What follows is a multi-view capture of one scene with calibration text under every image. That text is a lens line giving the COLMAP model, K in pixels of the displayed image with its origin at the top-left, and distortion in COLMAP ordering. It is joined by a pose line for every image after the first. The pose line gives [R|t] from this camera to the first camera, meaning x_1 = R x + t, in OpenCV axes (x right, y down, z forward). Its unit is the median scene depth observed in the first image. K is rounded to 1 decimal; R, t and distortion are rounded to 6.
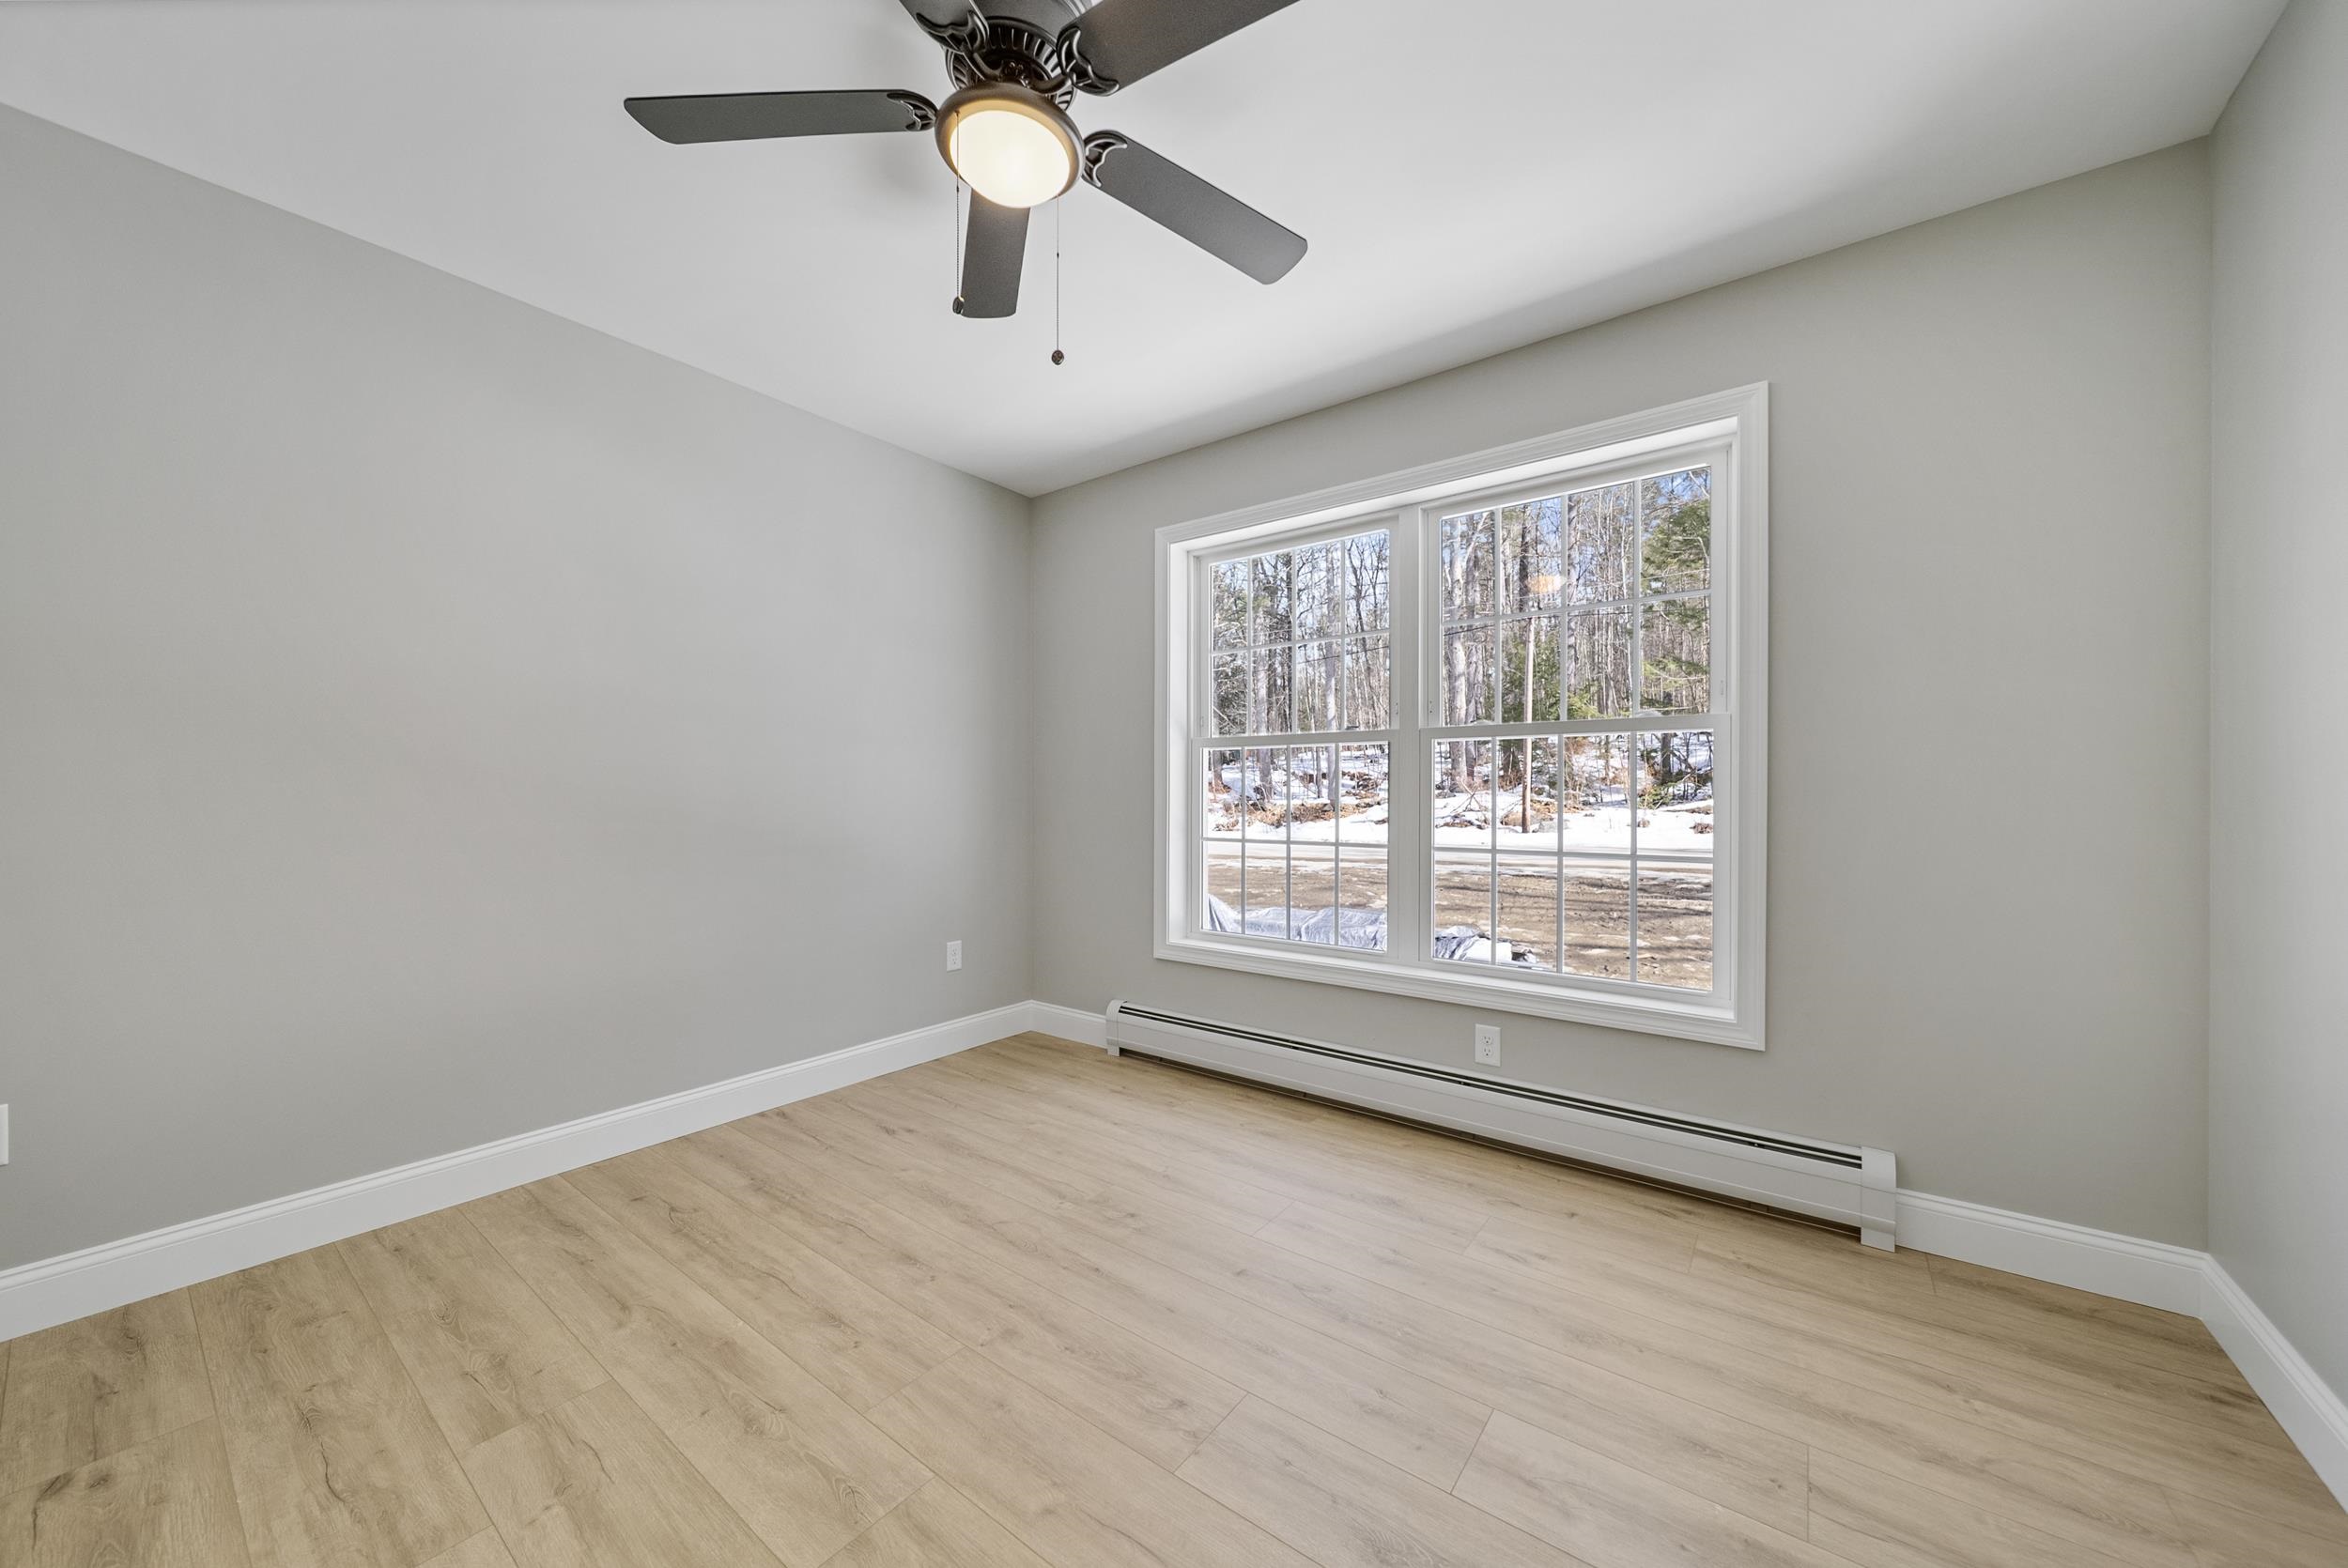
lens RADIAL K [[826.5, 0, 1183.7], [0, 826.5, 791.7], [0, 0, 1]] dist [-0.011154, 0.000096]
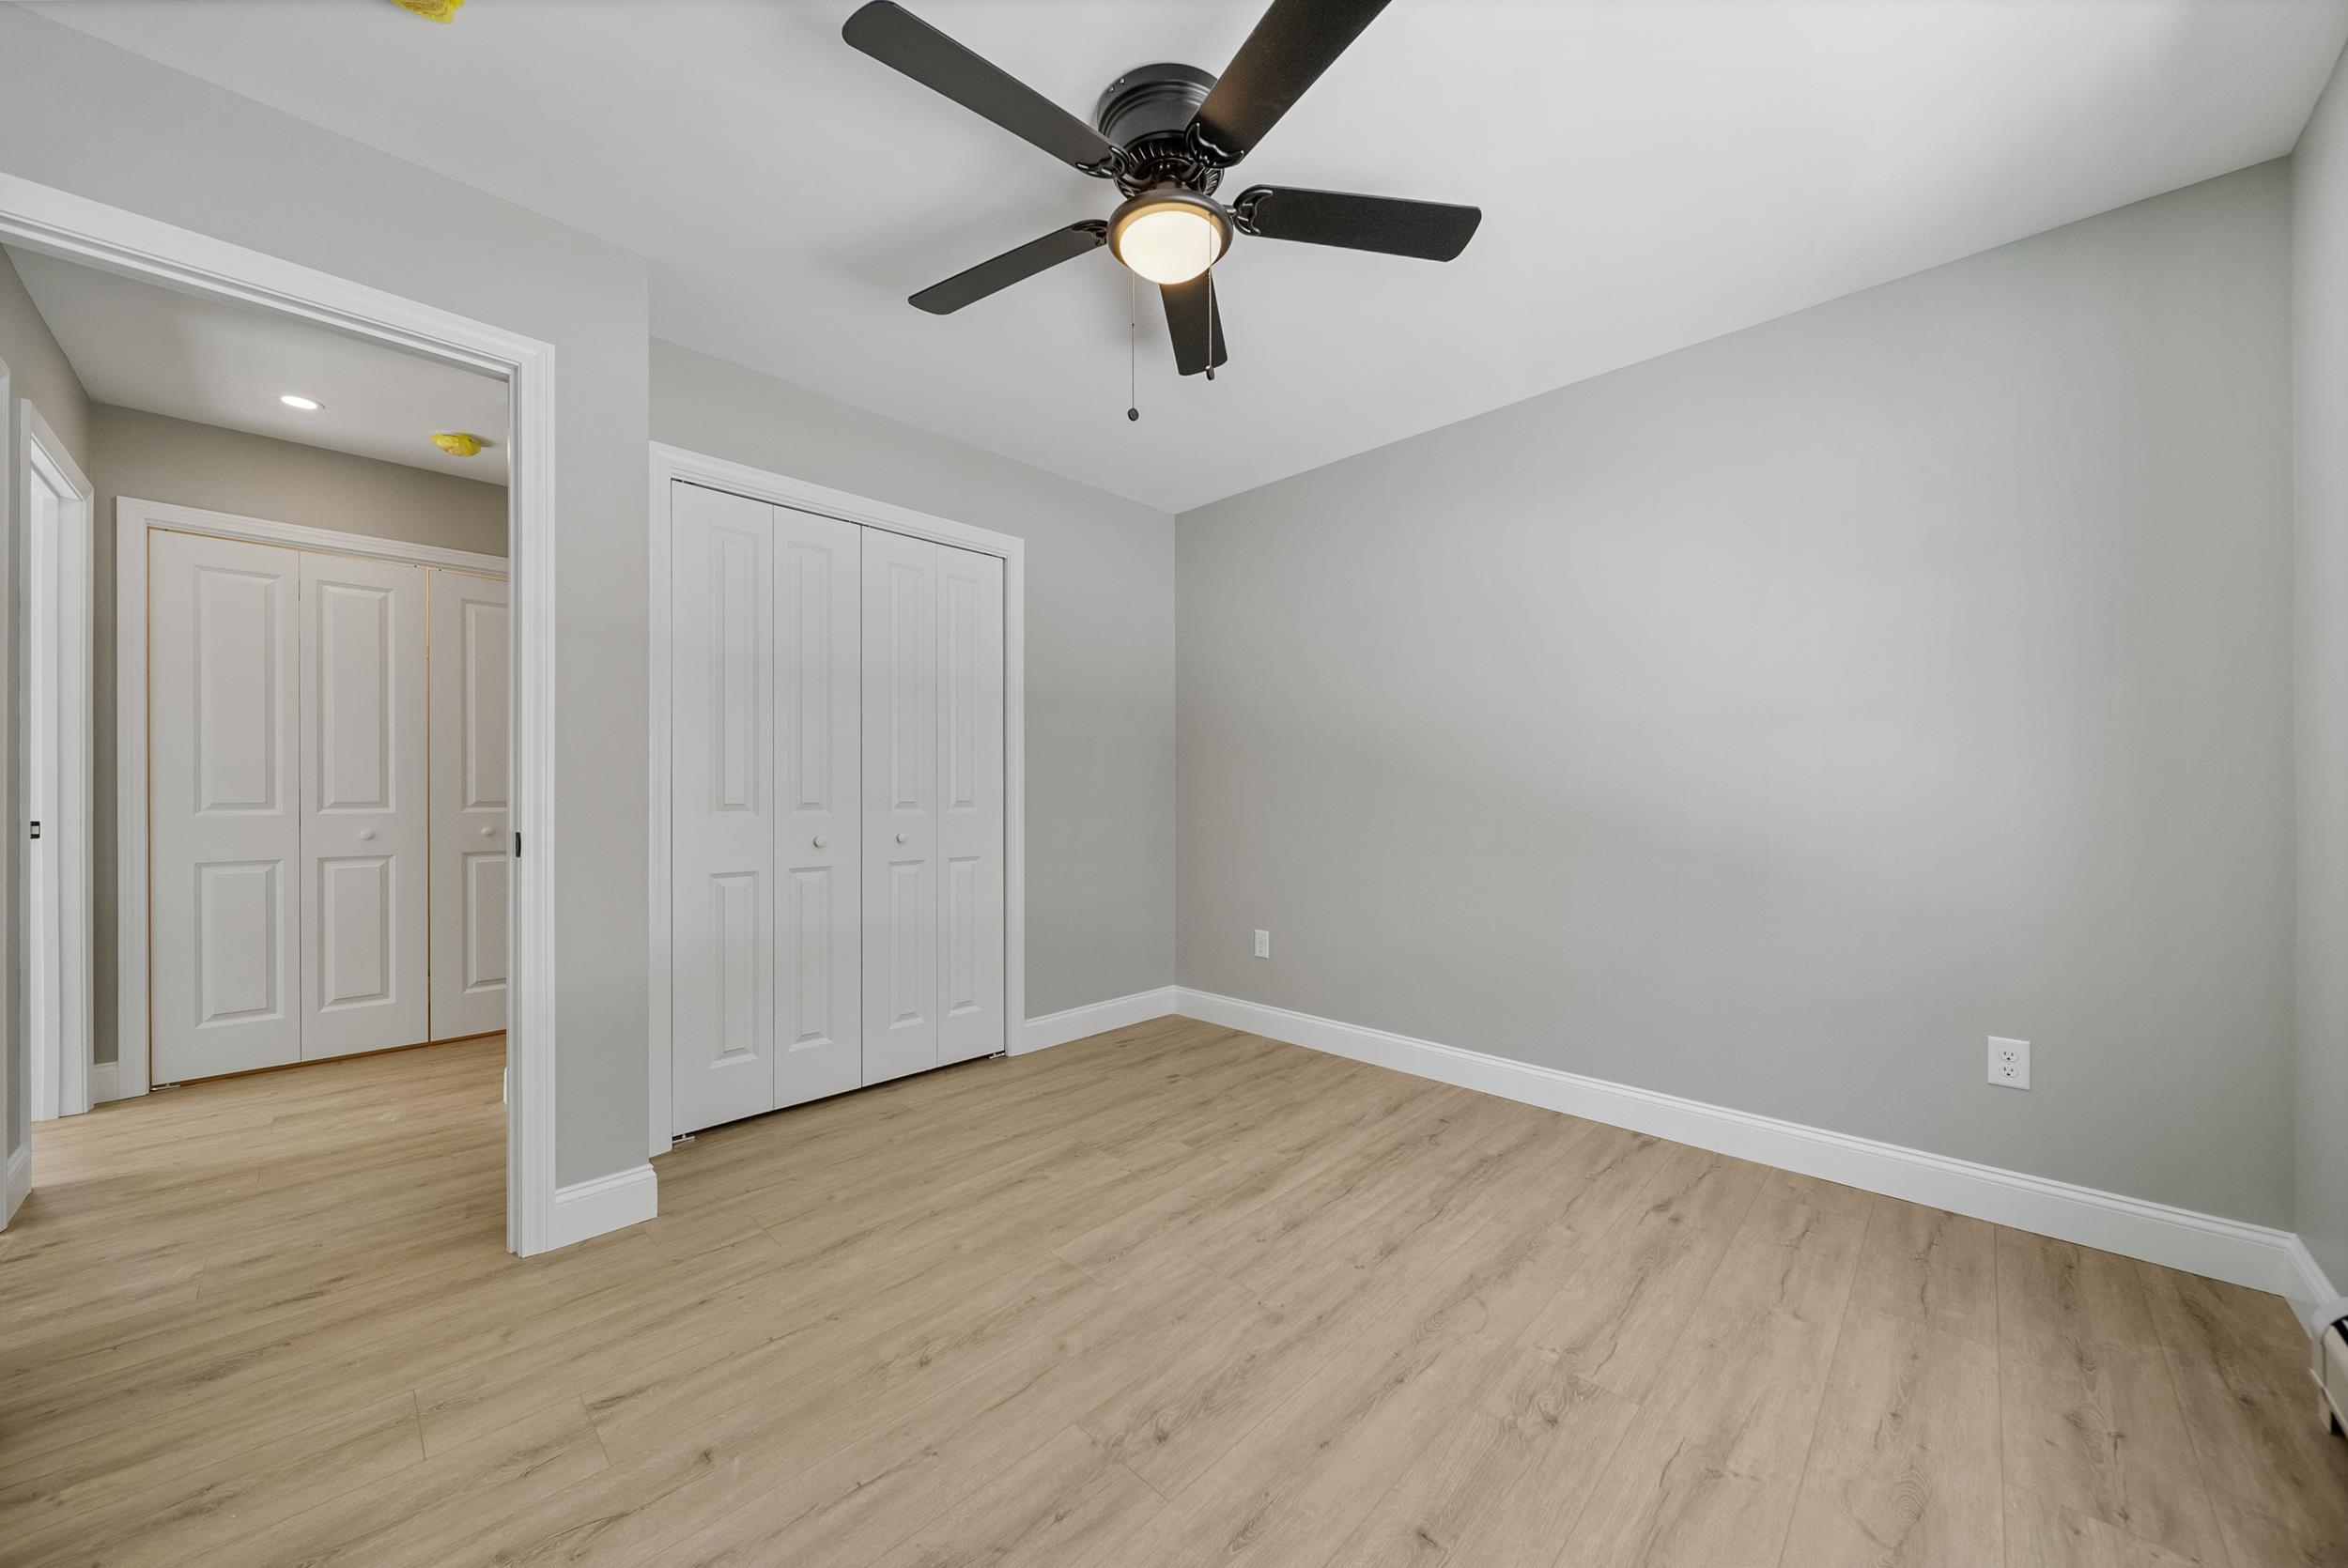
lens RADIAL K [[826.5, 0, 1167.5], [0, 826.5, 801.4], [0, 0, 1]] dist [-0.011154, 0.000096]
pose [[-0.136801, 0.010773, -0.990540, 0.607756], [0.003486, 0.999940, 0.010394, 0.000759], [0.990592, -0.002031, -0.136830, 0.747892]]
